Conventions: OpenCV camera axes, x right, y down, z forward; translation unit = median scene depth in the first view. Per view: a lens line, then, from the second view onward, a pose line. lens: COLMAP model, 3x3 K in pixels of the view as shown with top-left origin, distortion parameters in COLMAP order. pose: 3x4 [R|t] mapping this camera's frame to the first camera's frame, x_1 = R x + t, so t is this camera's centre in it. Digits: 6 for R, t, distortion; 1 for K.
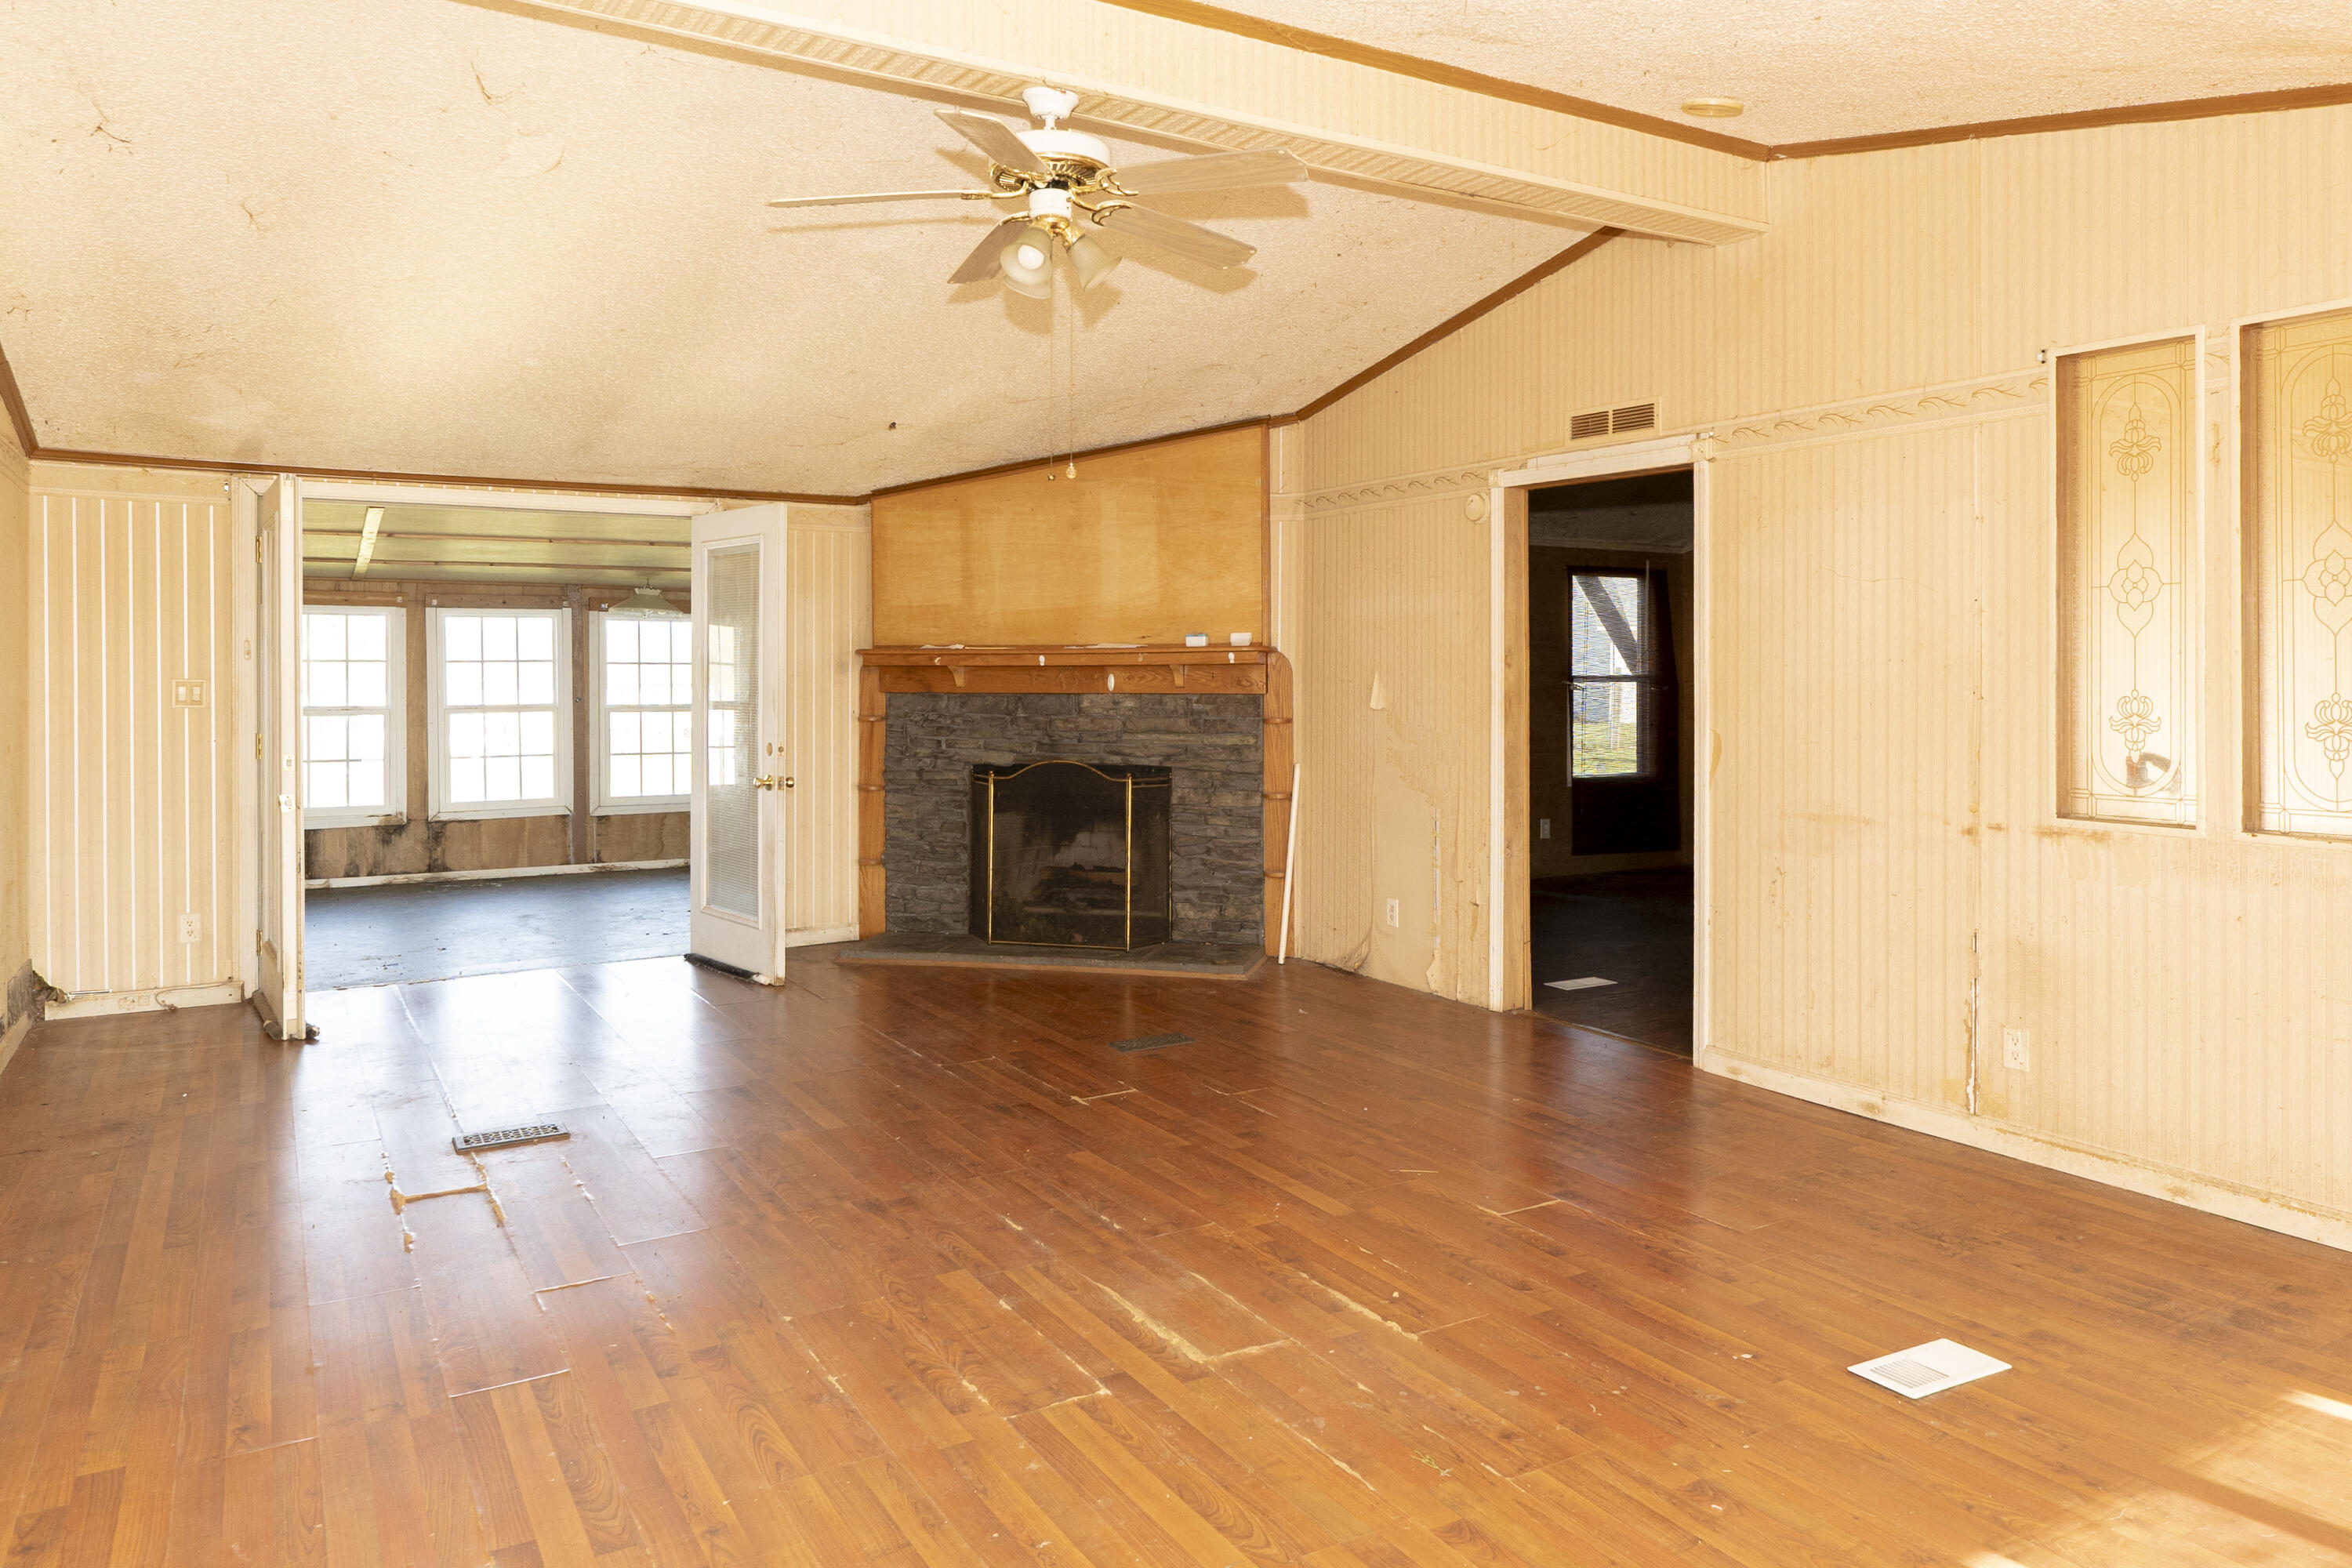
lens RADIAL K [[1460.3, 0, 1157.6], [0, 1460.3, 675.2], [0, 0, 1]] dist [0.007157, 0.004799]
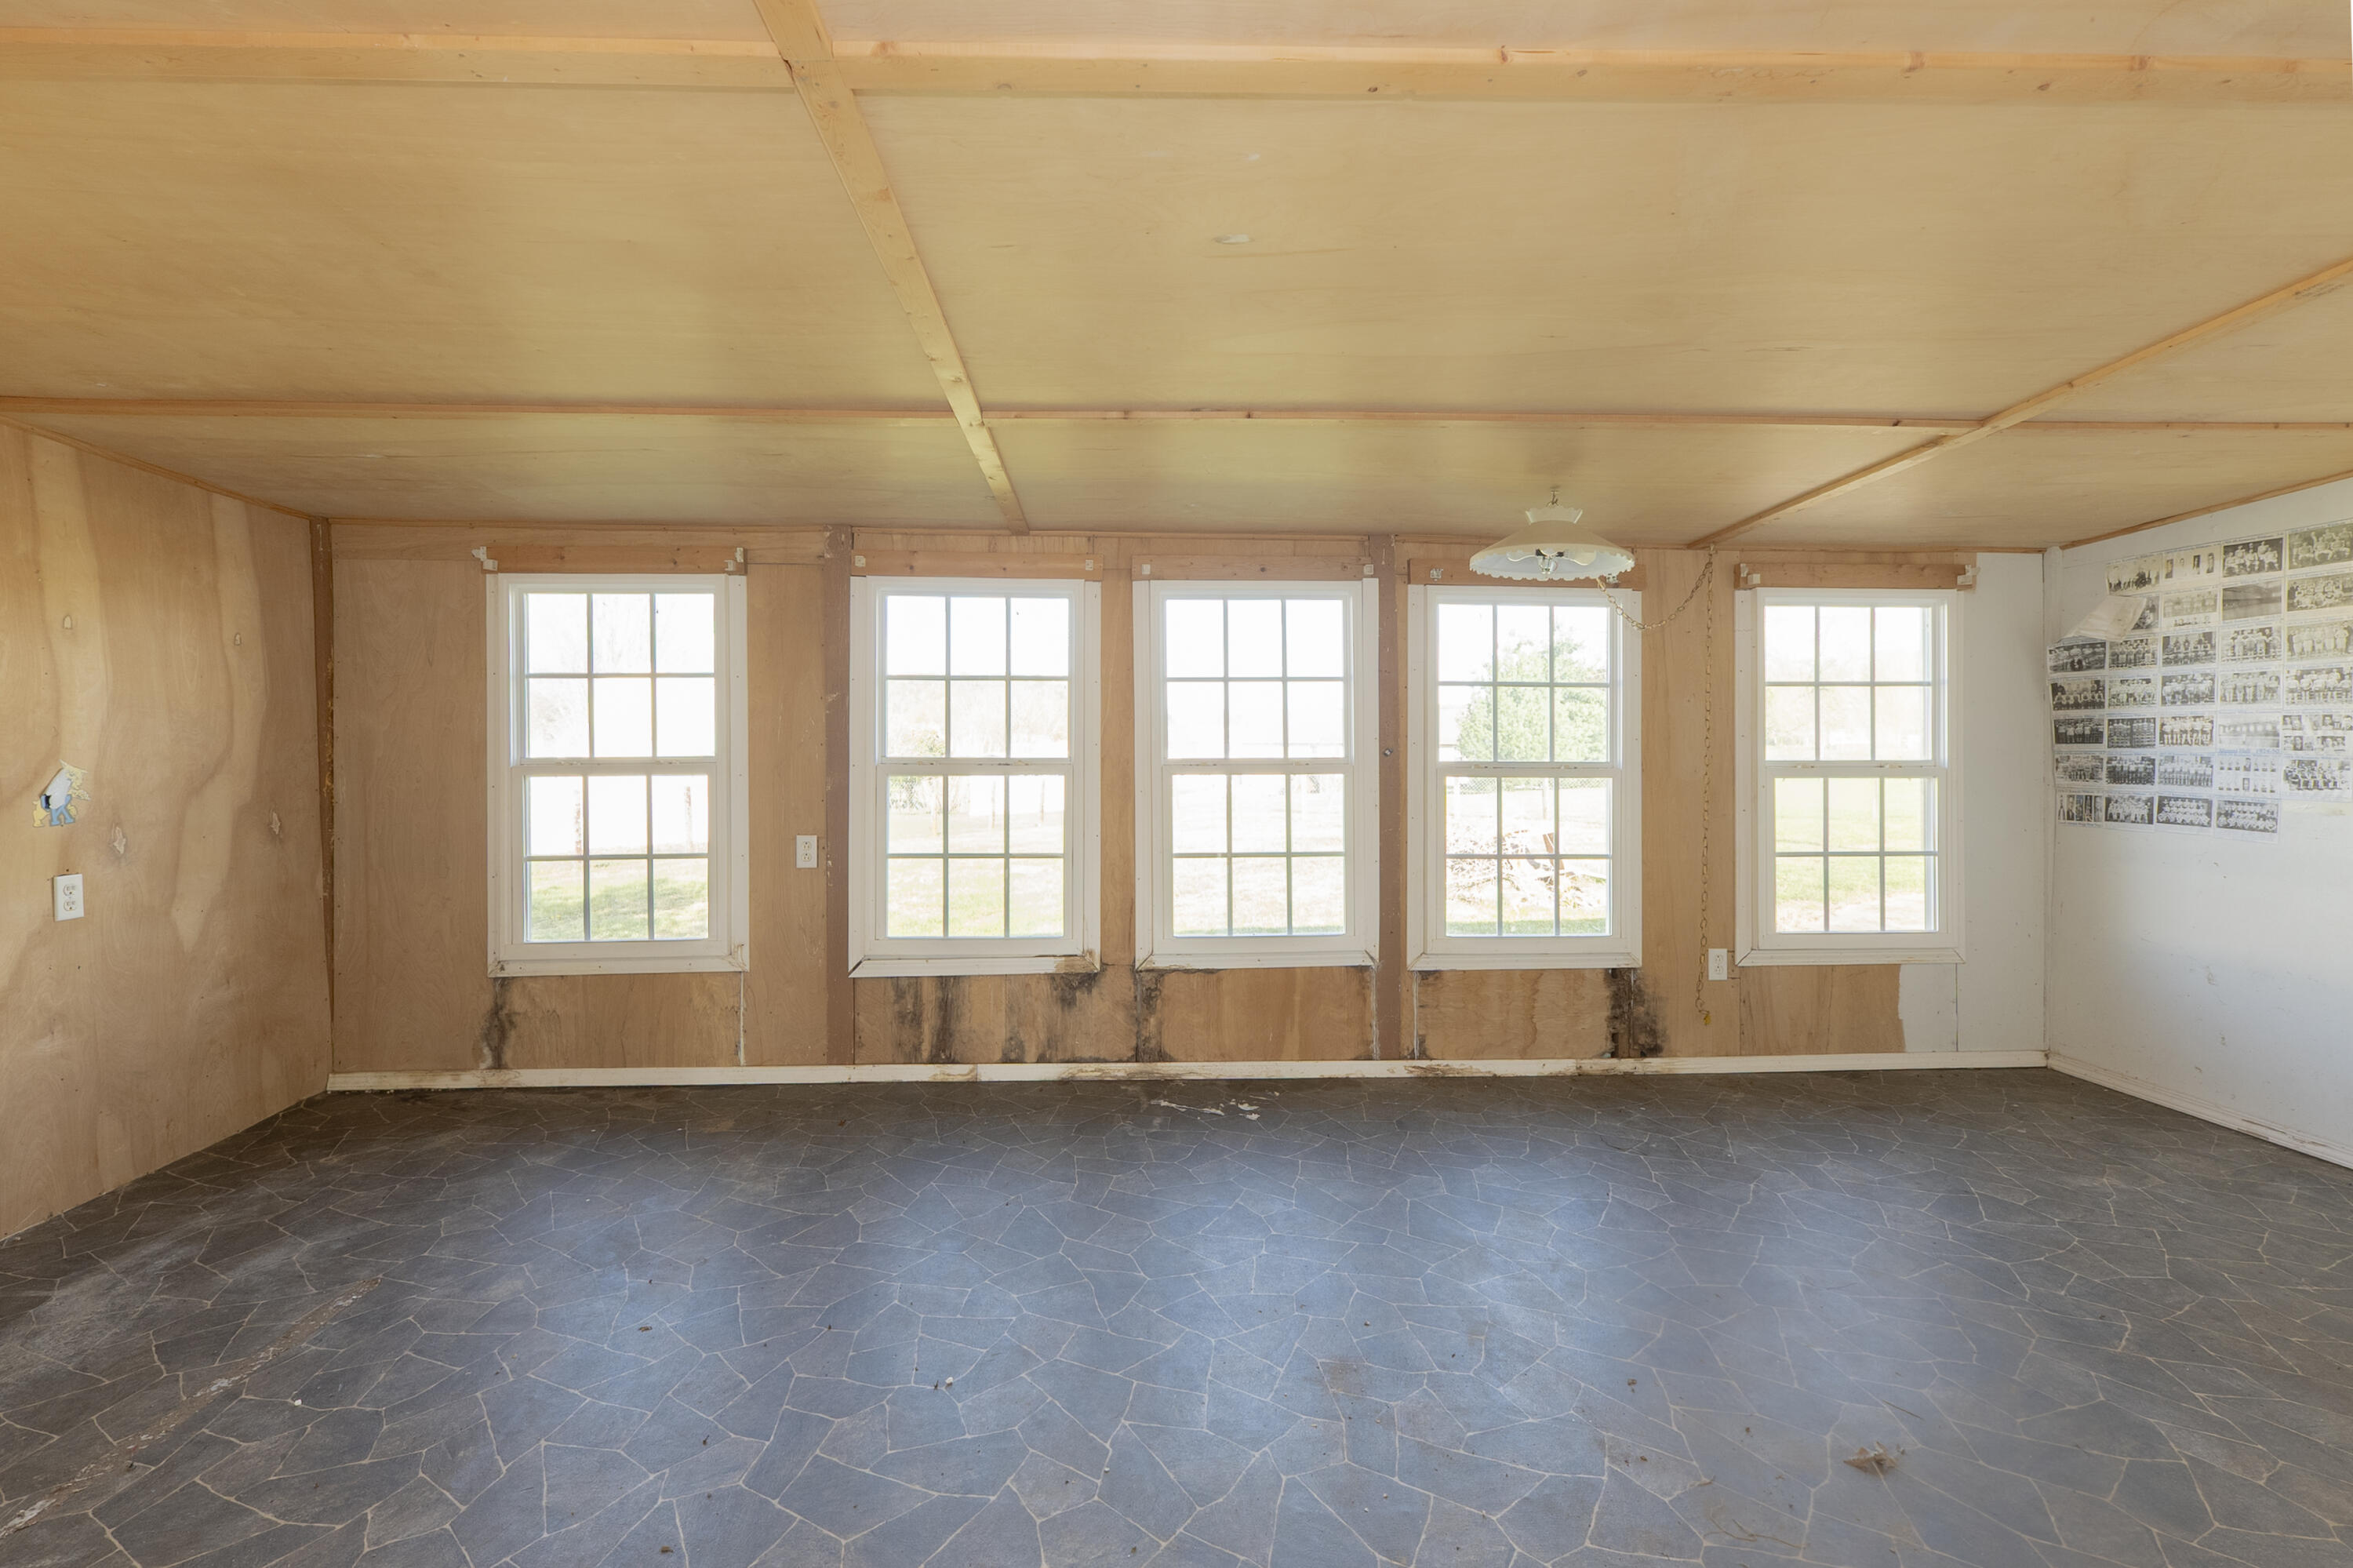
lens RADIAL K [[1016.3, 0, 1140.0], [0, 1016.3, 764.8], [0, 0, 1]] dist [0.005674, 0.000159]
pose [[0.871108, 0.009716, -0.490996, -0.408459], [-0.003721, 0.999906, 0.013185, 0.023495], [0.491078, -0.009658, 0.871062, 0.881860]]
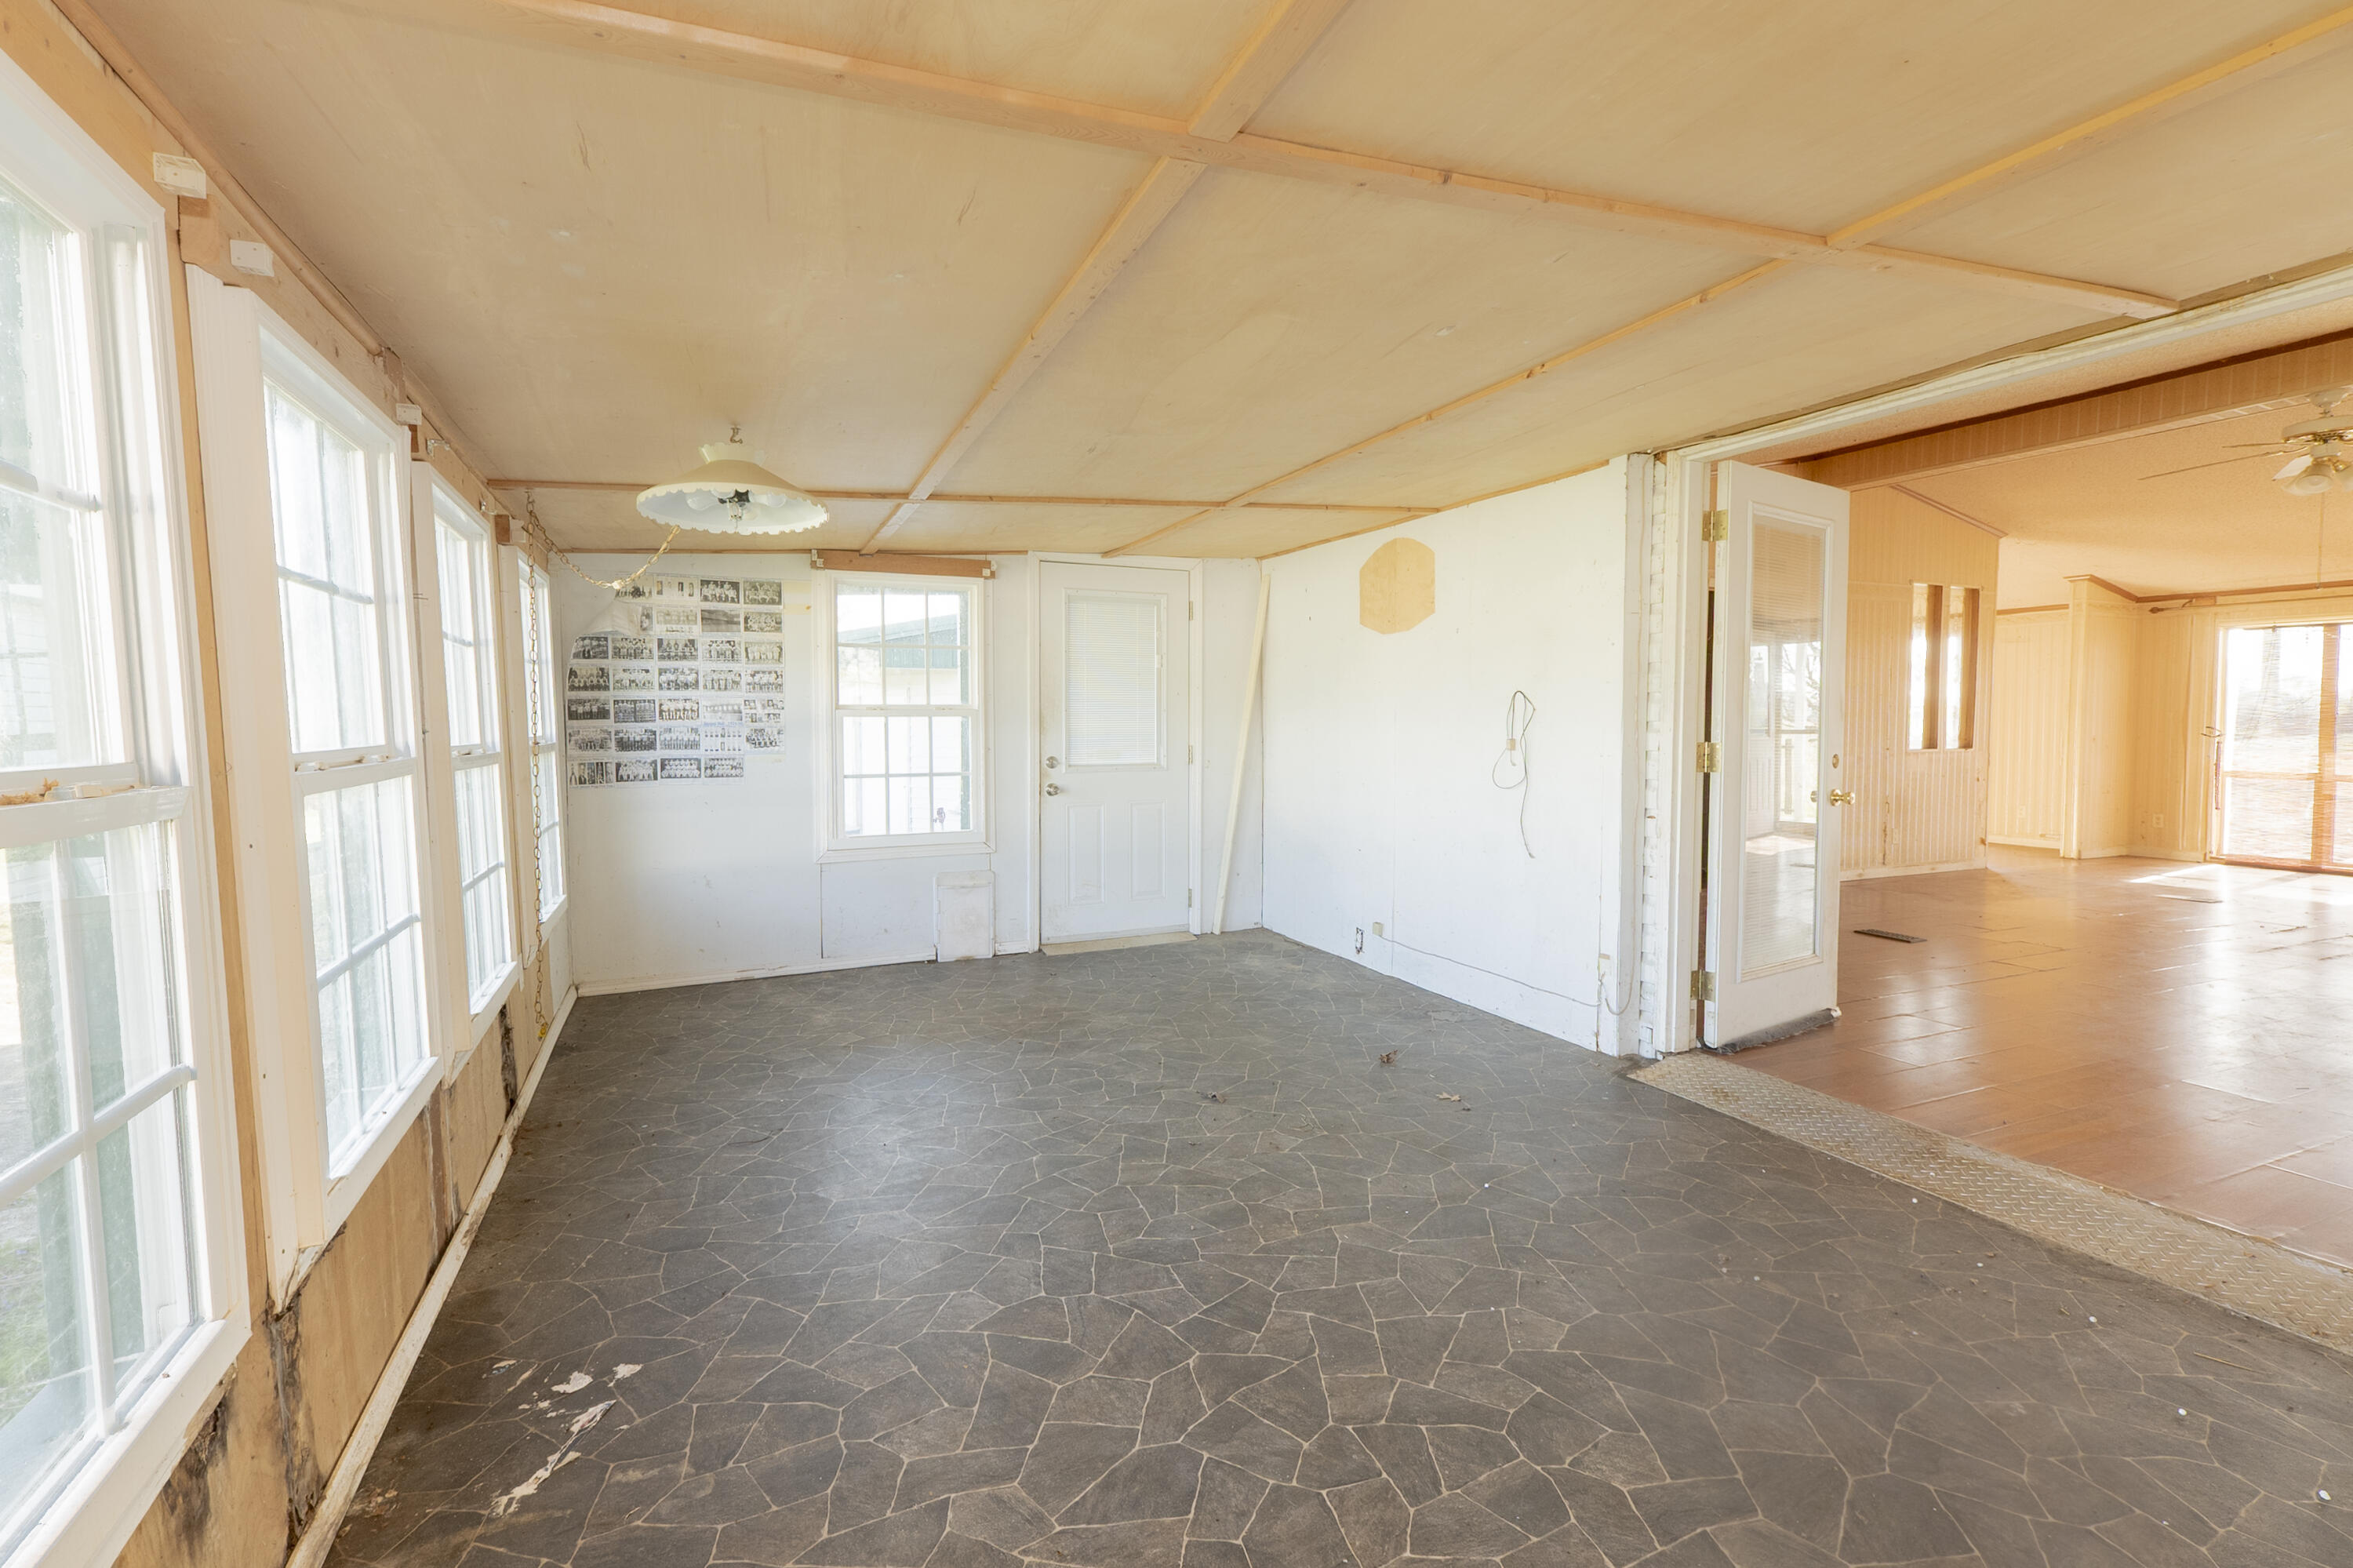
lens RADIAL K [[1016.3, 0, 1184.0], [0, 1016.3, 773.8], [0, 0, 1]] dist [0.005674, 0.000159]
pose [[0.159141, -0.059910, 0.985436, -0.855520], [0.018057, 0.998167, 0.057768, 0.021153], [-0.987091, 0.008601, 0.159931, 1.141877]]
